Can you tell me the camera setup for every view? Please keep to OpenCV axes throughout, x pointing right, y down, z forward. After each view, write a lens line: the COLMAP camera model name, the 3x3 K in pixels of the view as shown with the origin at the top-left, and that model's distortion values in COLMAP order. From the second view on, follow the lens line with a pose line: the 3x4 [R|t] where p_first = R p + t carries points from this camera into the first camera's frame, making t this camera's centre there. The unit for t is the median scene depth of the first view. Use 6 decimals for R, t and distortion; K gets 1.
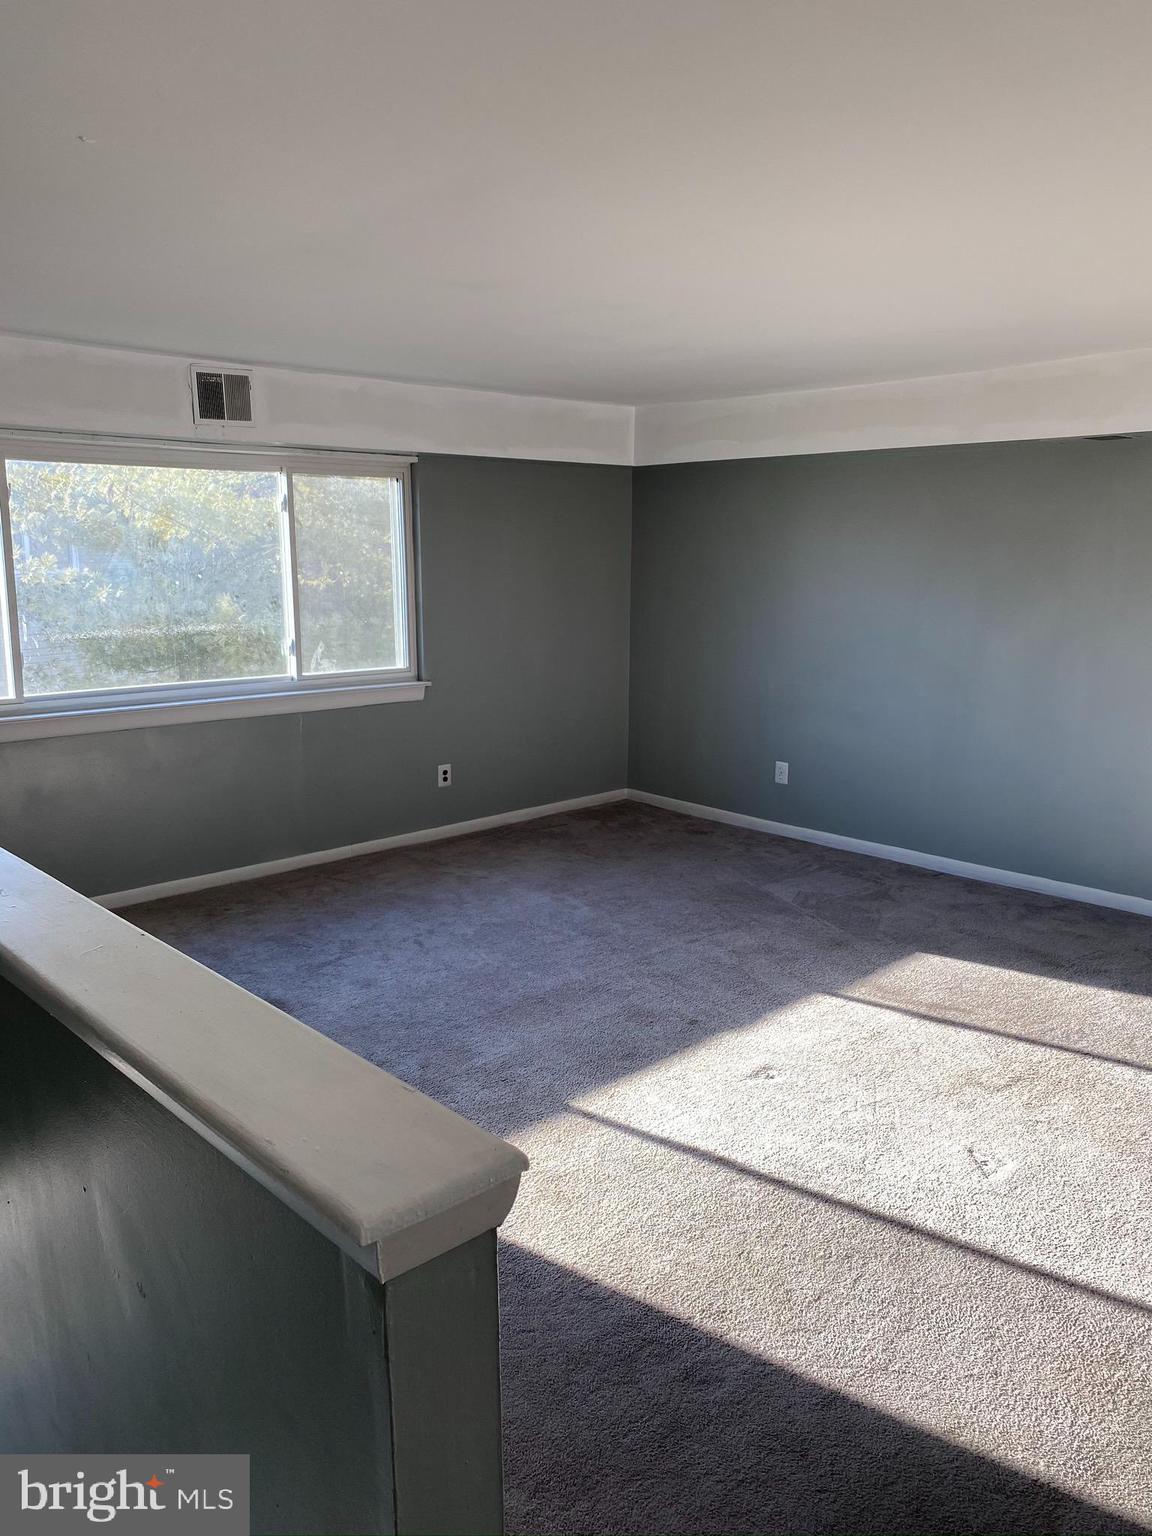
lens RADIAL K [[1132.2, 0, 565.9], [0, 1132.2, 776.6], [0, 0, 1]] dist [0.093604, -0.208376]
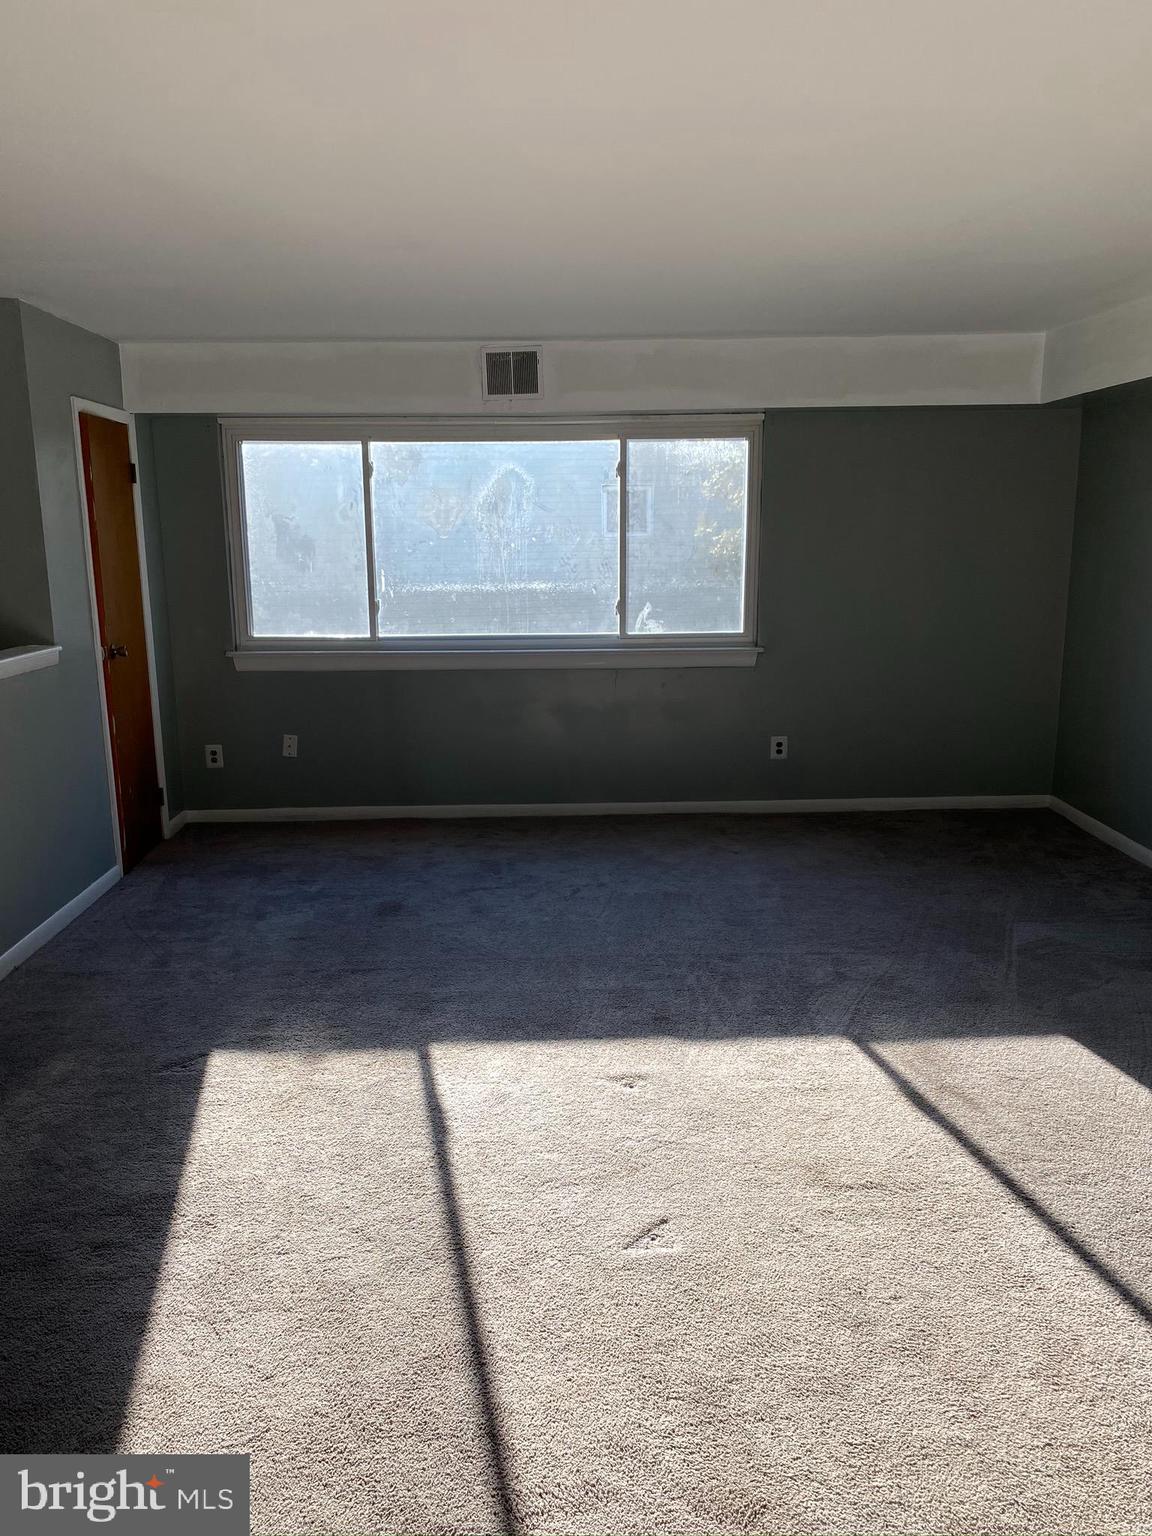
lens RADIAL K [[1132.2, 0, 565.9], [0, 1132.2, 776.6], [0, 0, 1]] dist [0.093604, -0.208376]
pose [[0.749888, 0.129835, -0.648700, 0.468302], [-0.118513, 0.991055, 0.061357, -0.017592], [0.650863, 0.030868, 0.758567, 0.191502]]
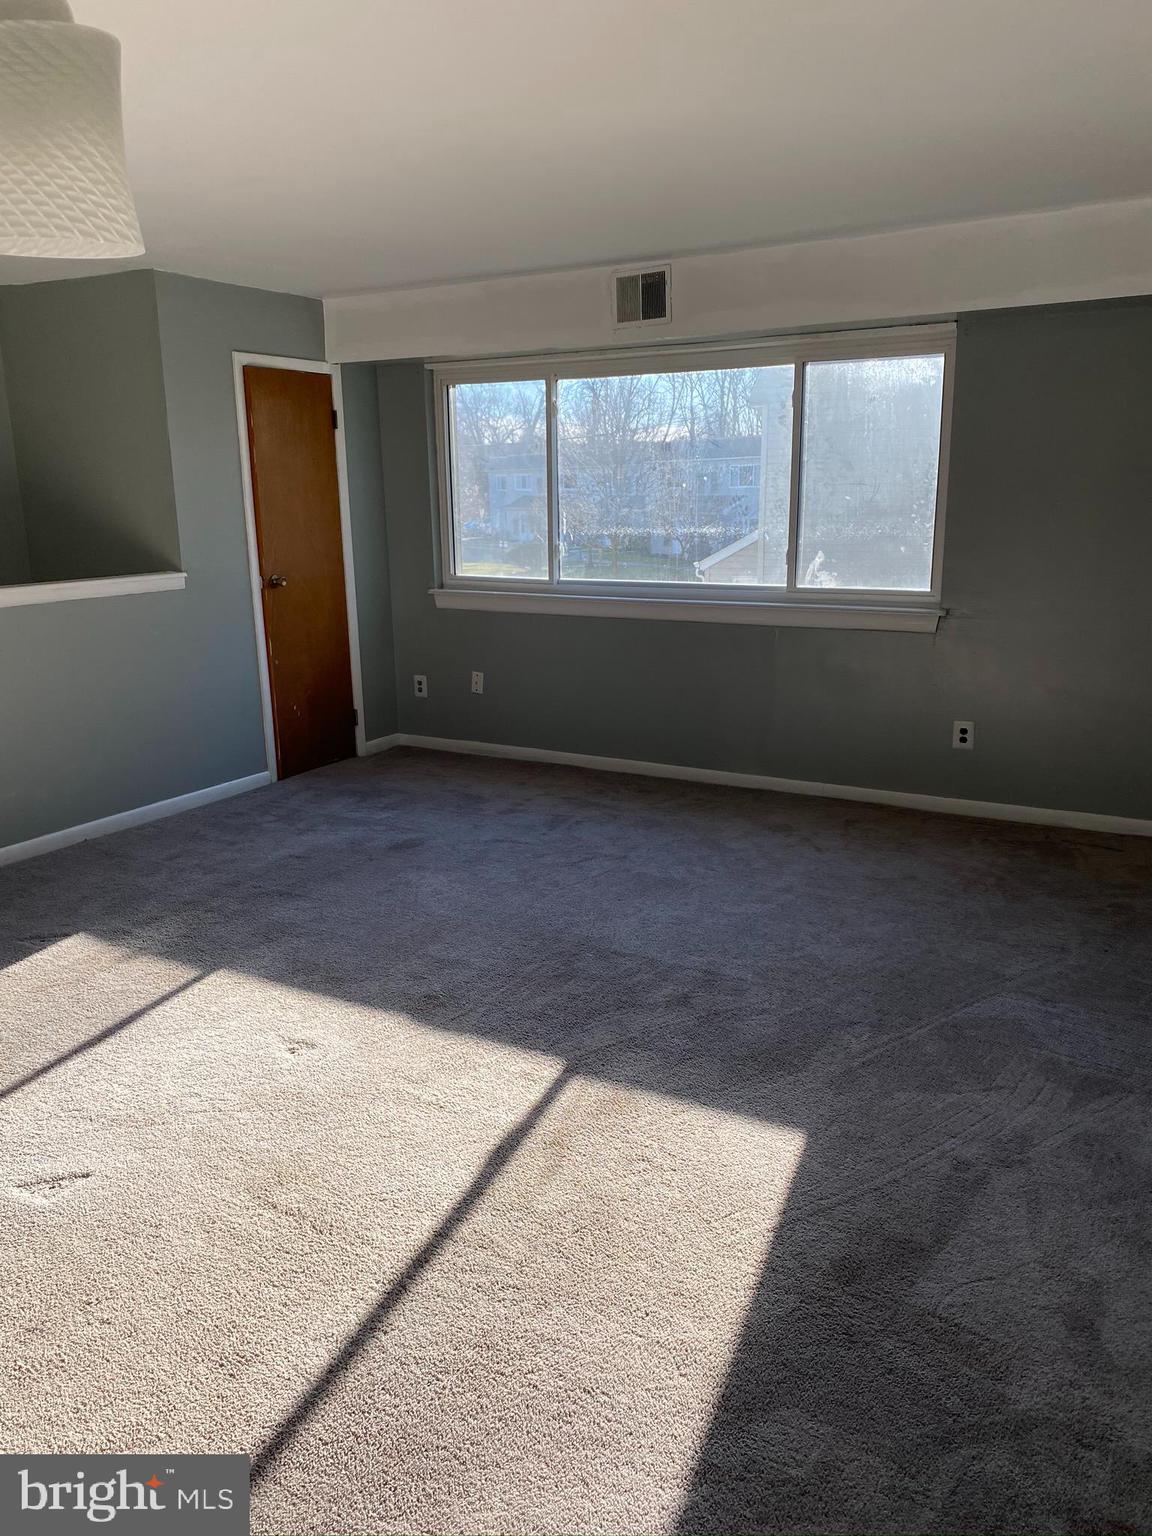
lens RADIAL K [[1143.3, 0, 585.7], [0, 1143.3, 762.2], [0, 0, 1]] dist [0.096428, -0.219025]
pose [[0.298098, 0.217387, -0.929452, 0.679098], [-0.173619, 0.969828, 0.171146, -0.089588], [0.938613, 0.110352, 0.326846, 0.610898]]
